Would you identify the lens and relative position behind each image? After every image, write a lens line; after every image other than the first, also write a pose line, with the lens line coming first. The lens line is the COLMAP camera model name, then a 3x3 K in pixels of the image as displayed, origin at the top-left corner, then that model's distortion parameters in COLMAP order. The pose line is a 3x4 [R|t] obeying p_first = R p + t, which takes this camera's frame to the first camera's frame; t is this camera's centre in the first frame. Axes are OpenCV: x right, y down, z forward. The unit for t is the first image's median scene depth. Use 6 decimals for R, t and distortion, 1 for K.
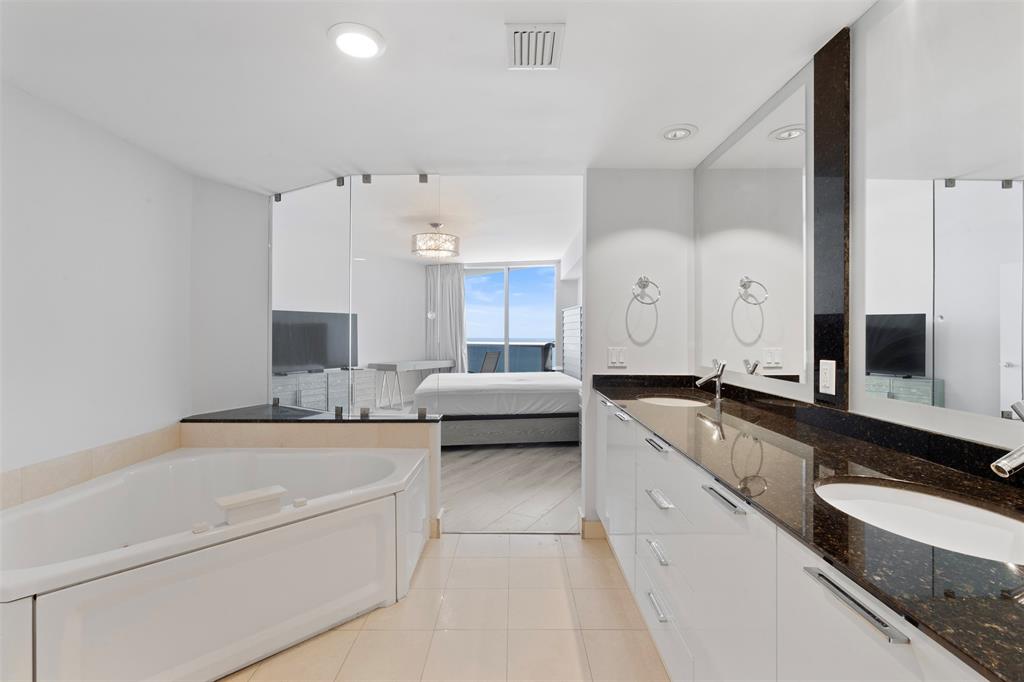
lens RADIAL K [[462.8, 0, 520.5], [0, 462.8, 324.7], [0, 0, 1]] dist [-0.000768, 0.000112]
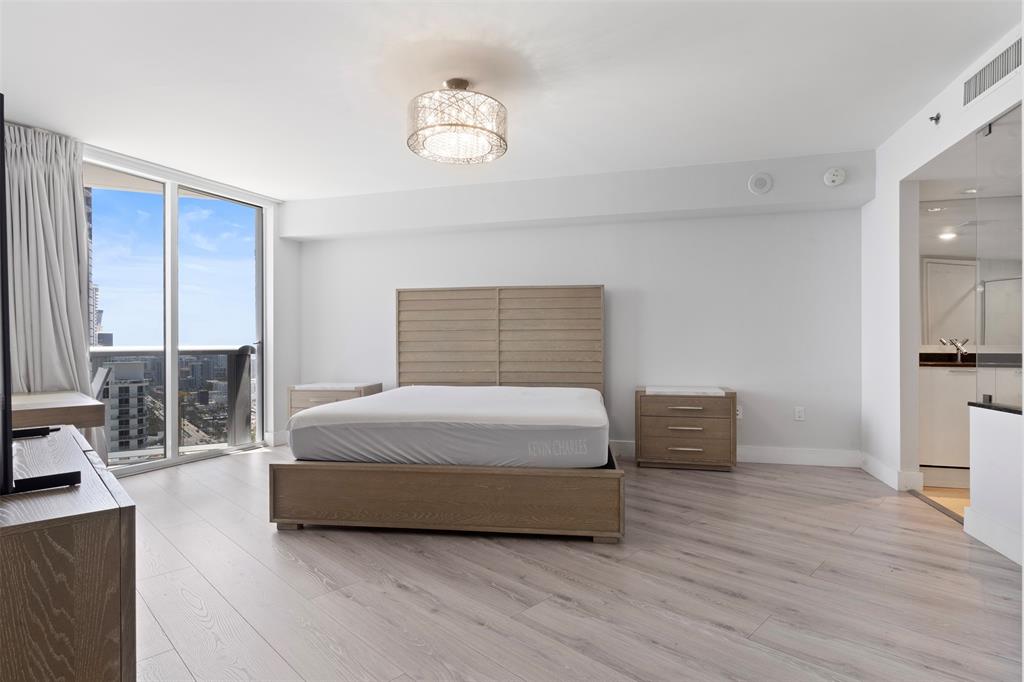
lens RADIAL K [[529.9, 0, 513.6], [0, 529.9, 349.2], [0, 0, 1]] dist [-0.001351, -0.000244]
pose [[0.263881, -0.003157, 0.964550, -0.818132], [-0.016862, 0.999827, 0.007886, 0.060067], [-0.964408, -0.018345, 0.263782, 0.937146]]
